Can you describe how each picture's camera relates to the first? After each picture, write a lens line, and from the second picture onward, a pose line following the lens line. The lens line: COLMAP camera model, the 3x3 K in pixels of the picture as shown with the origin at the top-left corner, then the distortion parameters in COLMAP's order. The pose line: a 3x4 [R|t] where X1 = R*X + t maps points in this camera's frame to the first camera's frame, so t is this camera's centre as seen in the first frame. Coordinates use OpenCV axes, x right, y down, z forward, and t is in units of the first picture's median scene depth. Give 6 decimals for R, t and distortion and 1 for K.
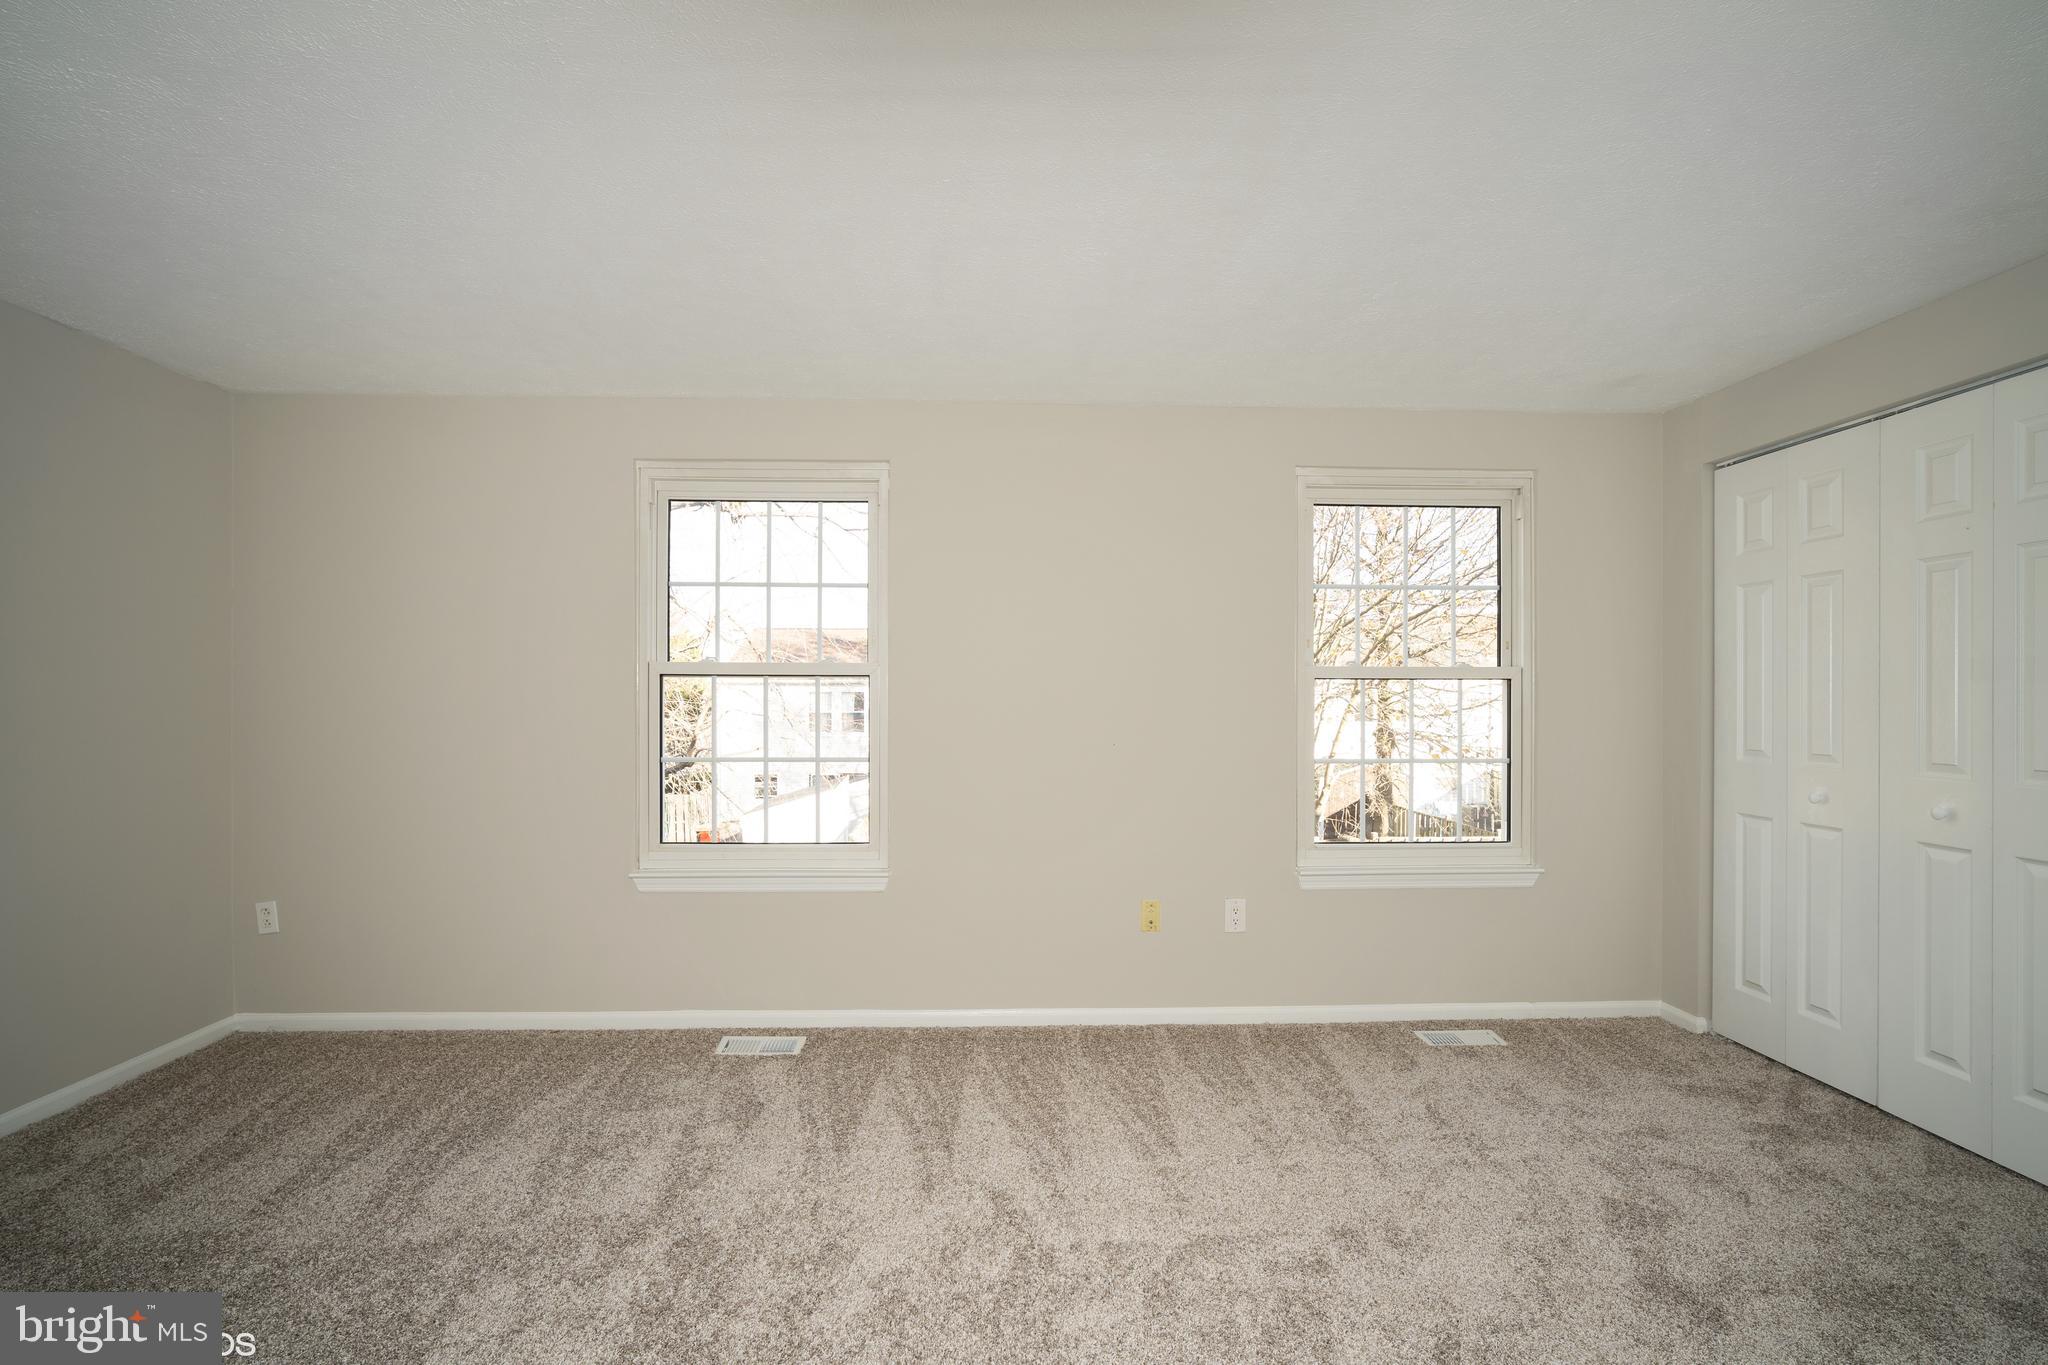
lens RADIAL K [[922.1, 0, 1024.0], [0, 922.1, 682.5], [0, 0, 1]] dist [-0.010891, 0.000408]
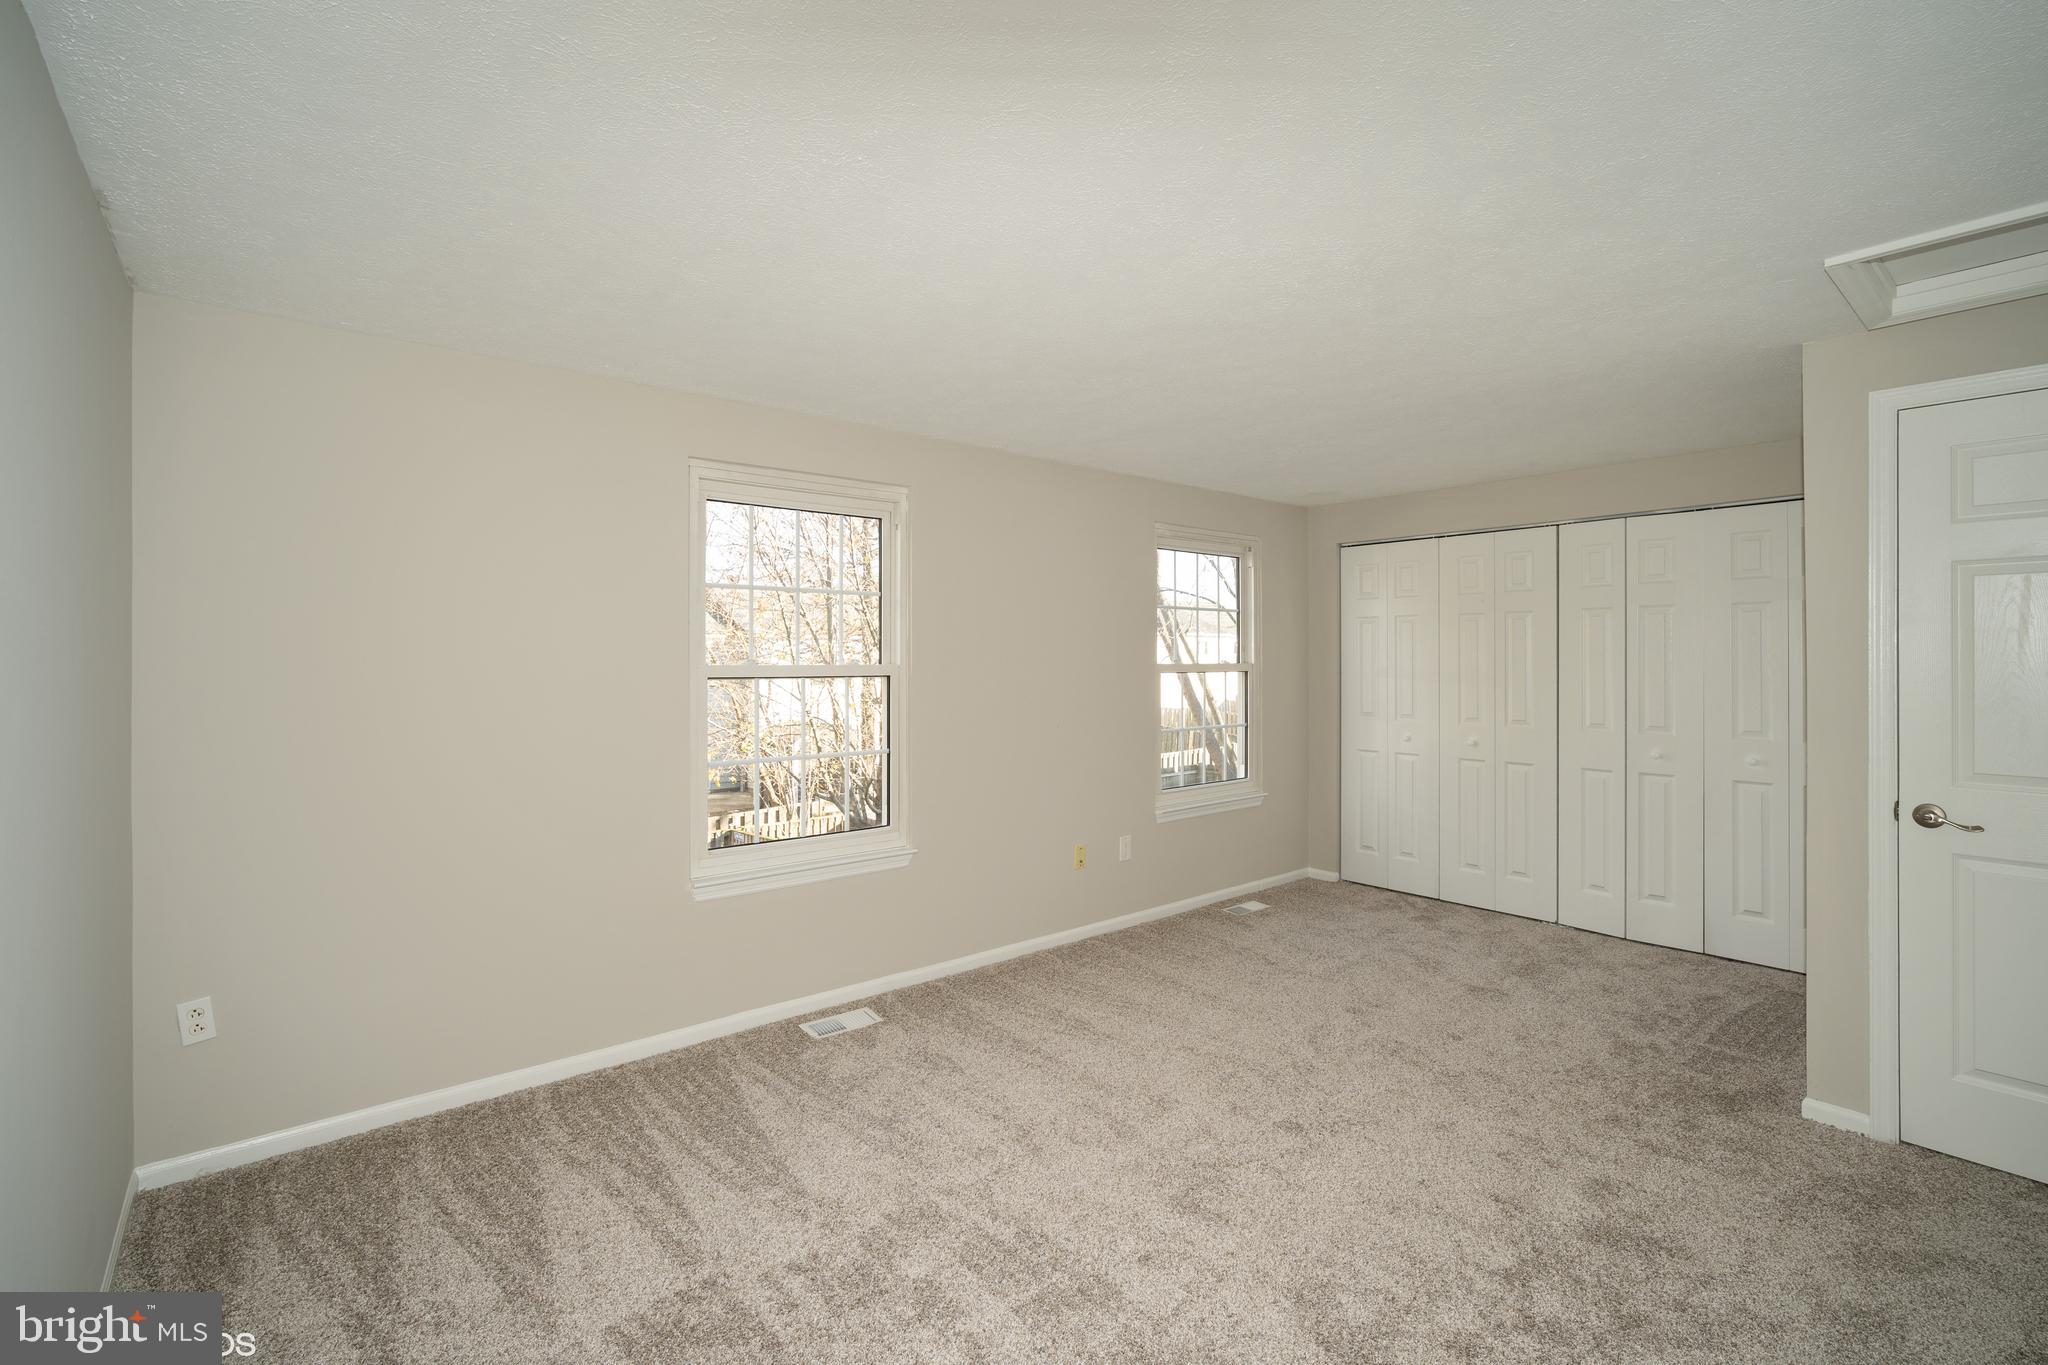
lens RADIAL K [[922.9, 0, 1019.1], [0, 922.9, 649.7], [0, 0, 1]] dist [-0.009593, 0.000209]
pose [[0.789260, 0.002333, 0.614055, -0.757143], [-0.004698, 0.999986, 0.002239, -0.044275], [-0.614041, -0.004652, 0.789260, 0.021775]]
